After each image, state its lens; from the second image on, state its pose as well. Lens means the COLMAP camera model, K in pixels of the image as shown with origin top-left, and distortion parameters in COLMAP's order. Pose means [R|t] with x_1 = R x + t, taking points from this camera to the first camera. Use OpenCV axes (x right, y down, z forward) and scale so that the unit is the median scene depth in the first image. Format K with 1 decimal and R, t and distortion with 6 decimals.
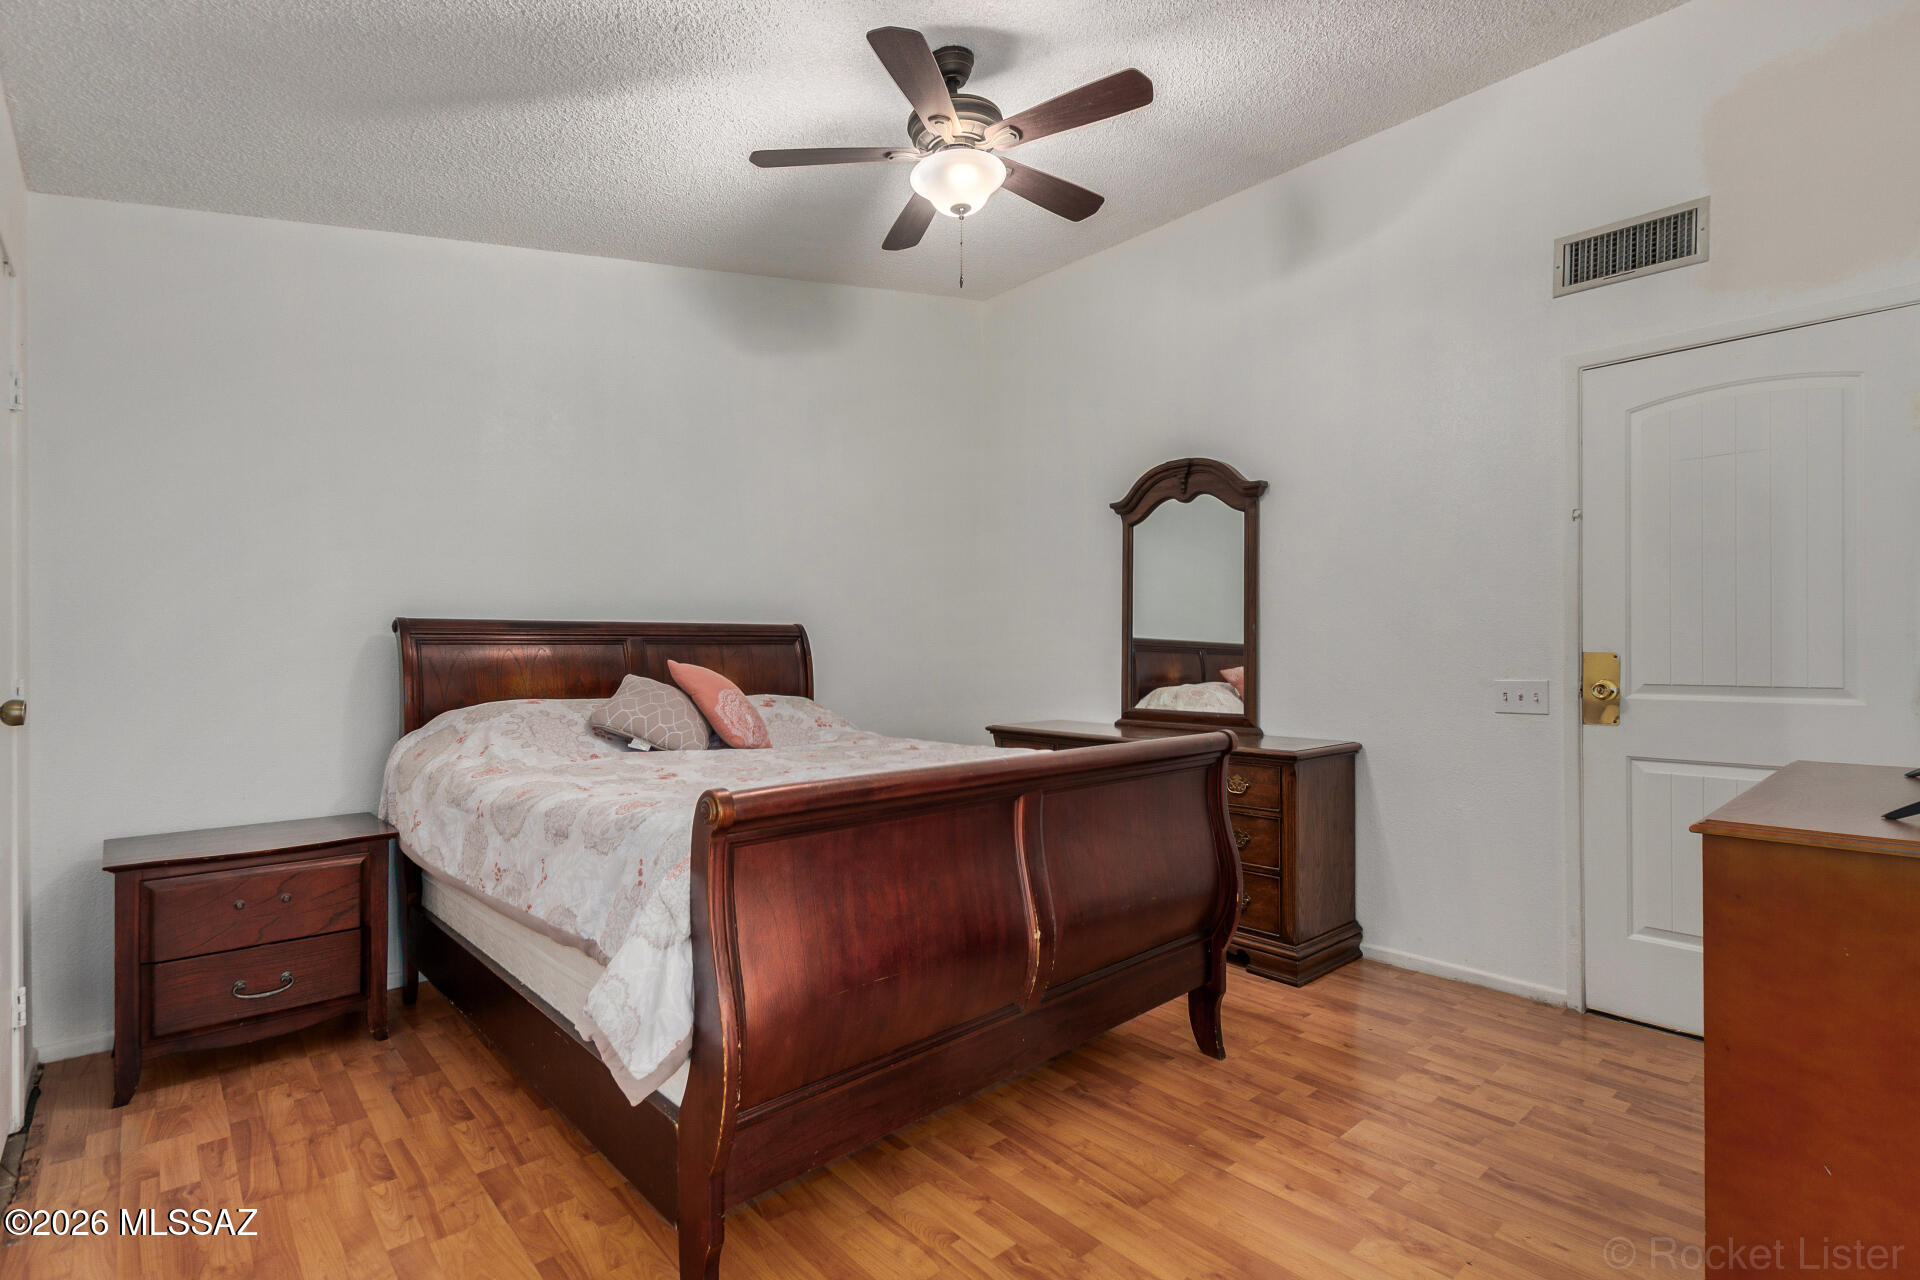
lens RADIAL K [[902.6, 0, 965.5], [0, 902.6, 645.3], [0, 0, 1]] dist [0.010682, -0.001573]
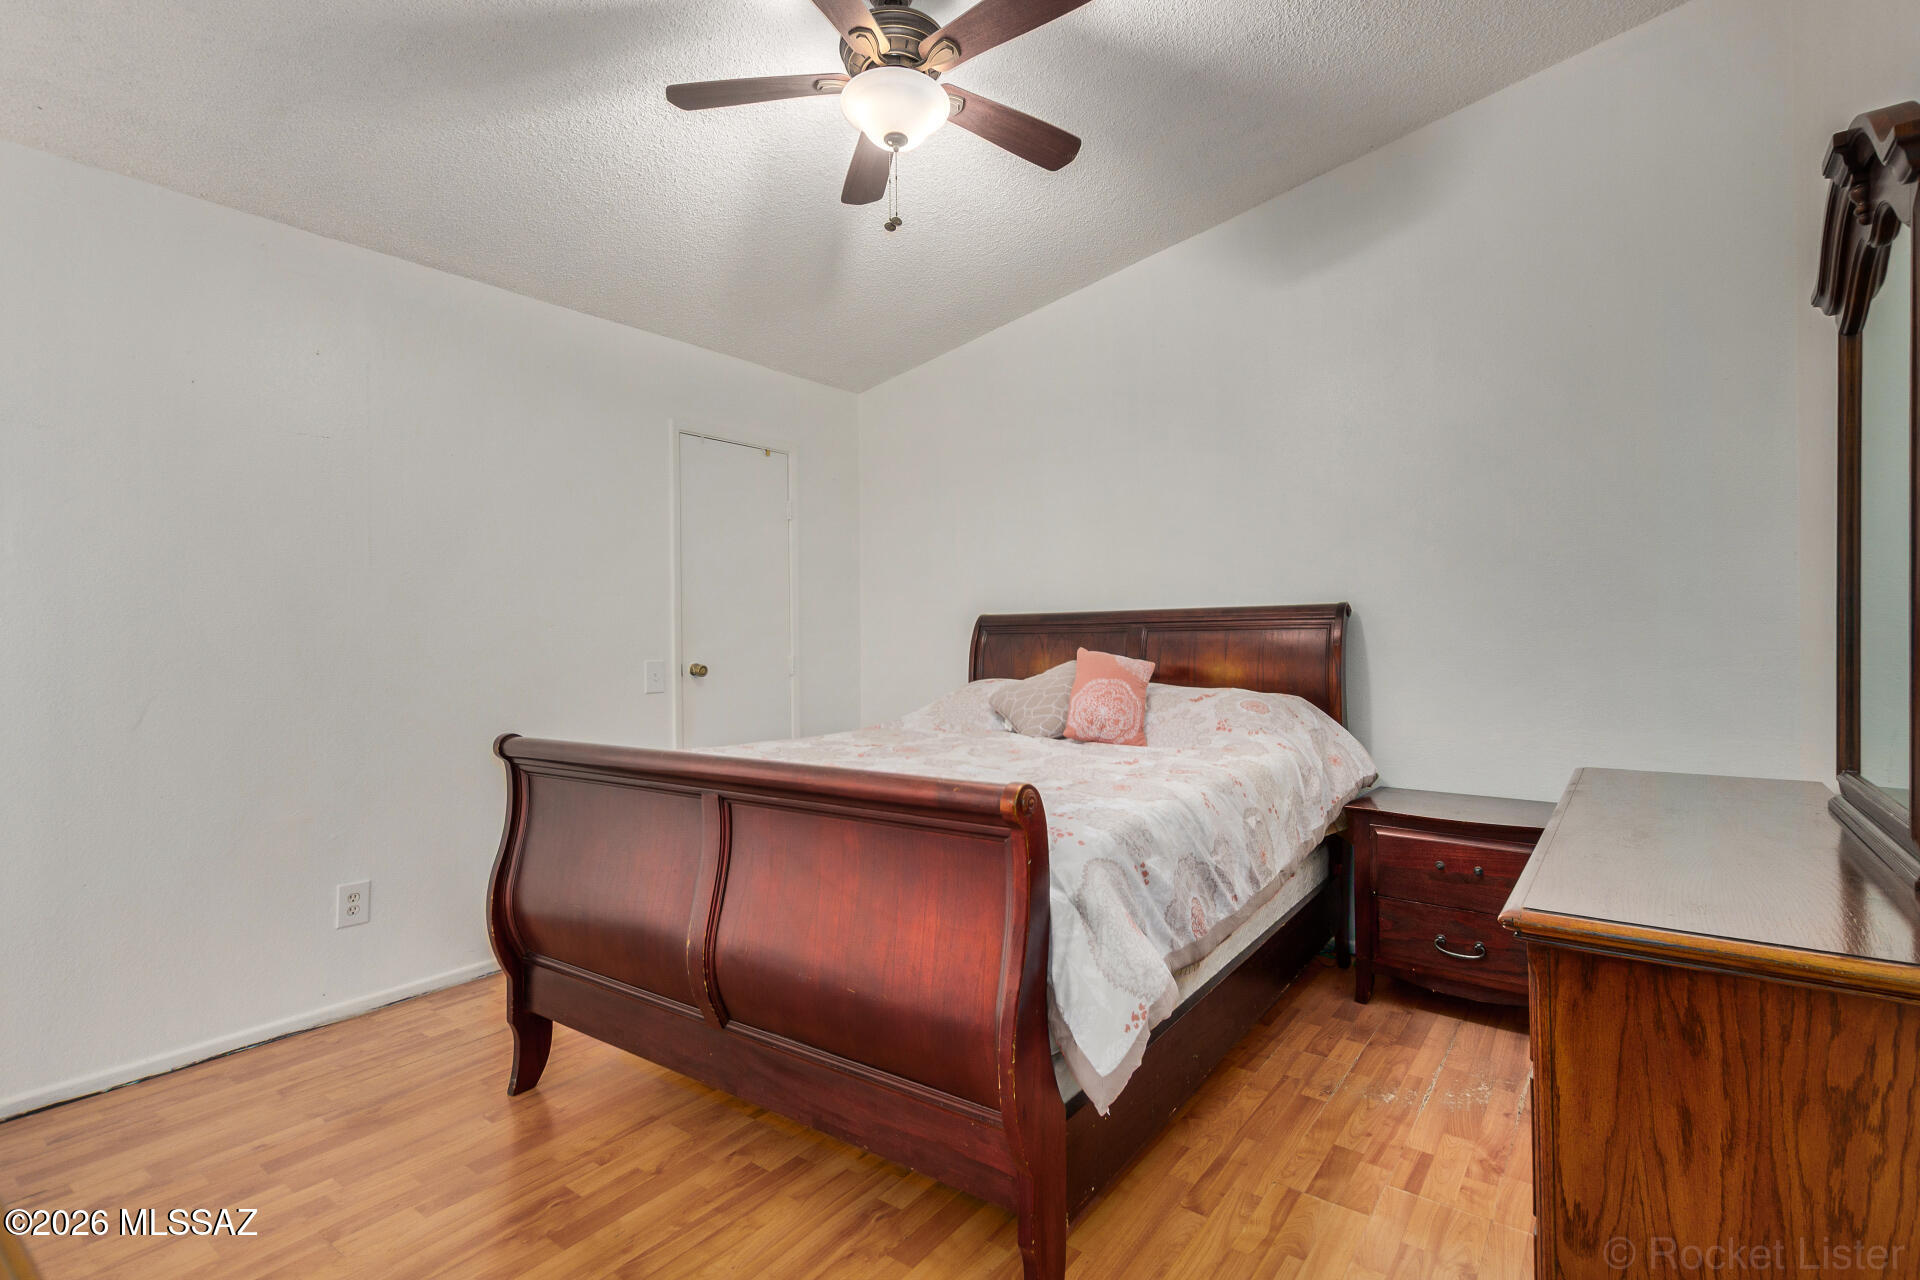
lens RADIAL K [[902.6, 0, 967.2], [0, 902.6, 649.1], [0, 0, 1]] dist [0.010682, -0.001573]
pose [[0.196890, -0.005538, -0.980410, 0.993205], [0.015766, 0.999873, -0.002482, 0.027454], [0.980299, -0.014968, 0.196953, 1.041608]]
